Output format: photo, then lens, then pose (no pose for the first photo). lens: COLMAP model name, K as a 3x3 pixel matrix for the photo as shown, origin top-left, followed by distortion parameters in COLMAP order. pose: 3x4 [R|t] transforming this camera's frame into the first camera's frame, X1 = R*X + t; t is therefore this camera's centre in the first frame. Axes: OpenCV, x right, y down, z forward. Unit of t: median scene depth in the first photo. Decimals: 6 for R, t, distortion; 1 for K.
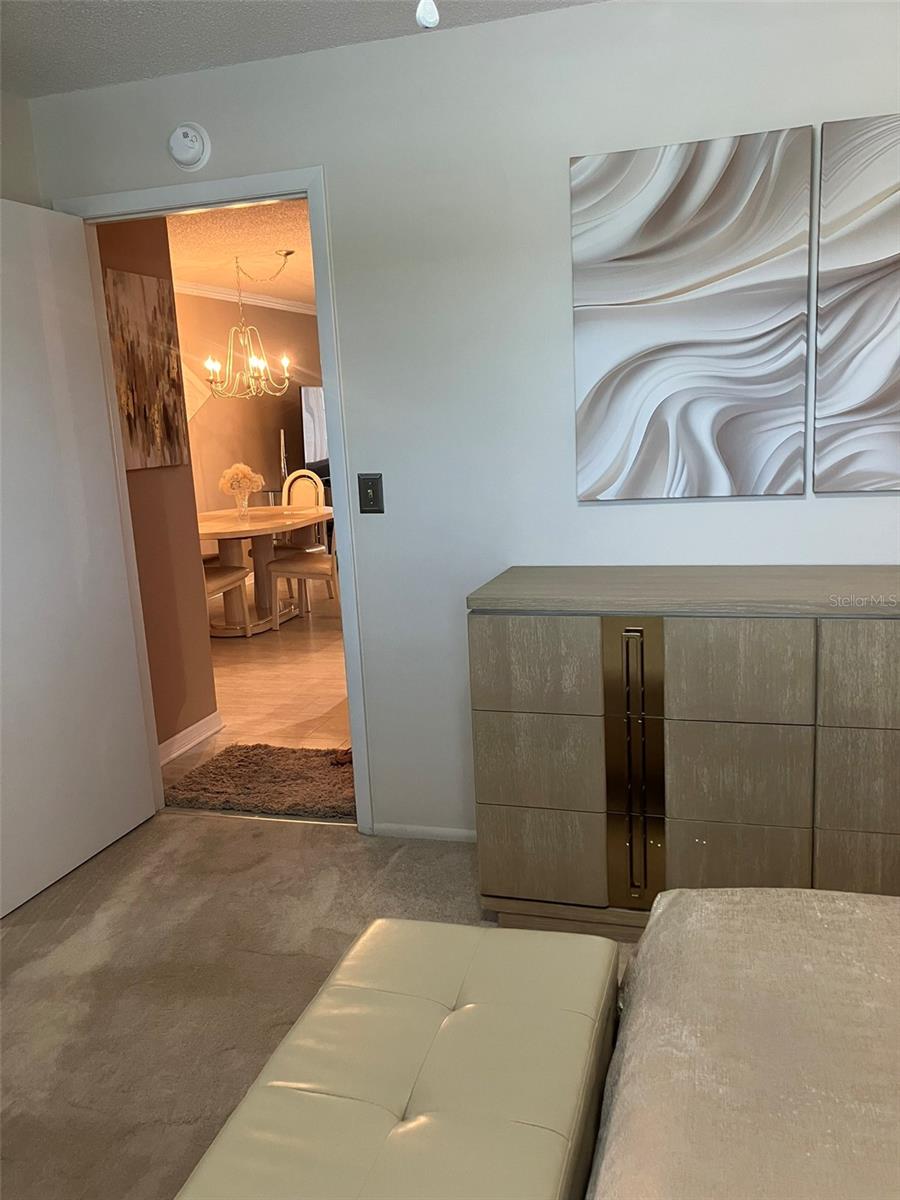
lens RADIAL K [[973.5, 0, 450.0], [0, 973.5, 600.0], [0, 0, 1]] dist [0.008056, 0.008163]
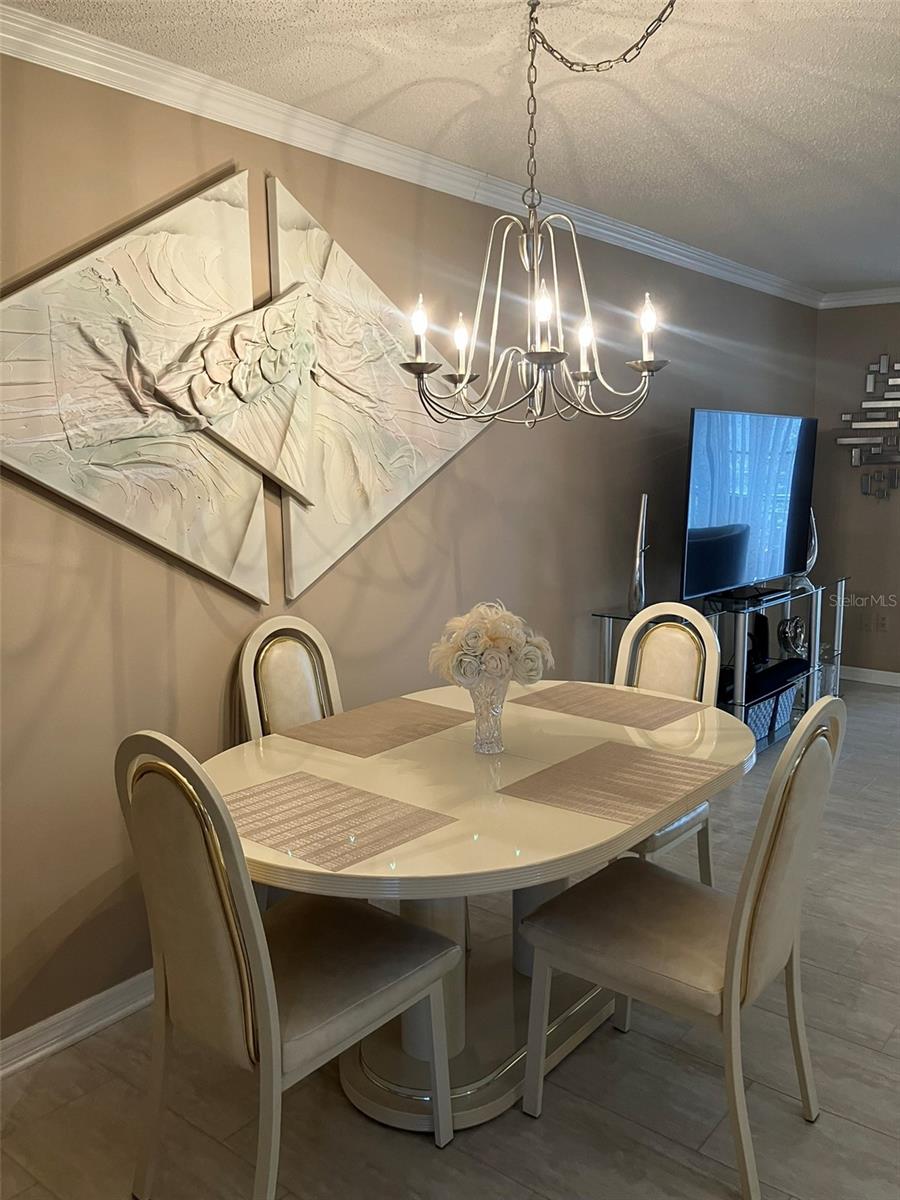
lens RADIAL K [[973.5, 0, 450.0], [0, 973.5, 600.0], [0, 0, 1]] dist [0.008056, 0.008163]
pose [[0.922799, 0.096977, -0.372878, -0.096966], [-0.111530, 0.993605, -0.017600, -0.134603], [0.368787, 0.057828, 0.927713, 0.667566]]
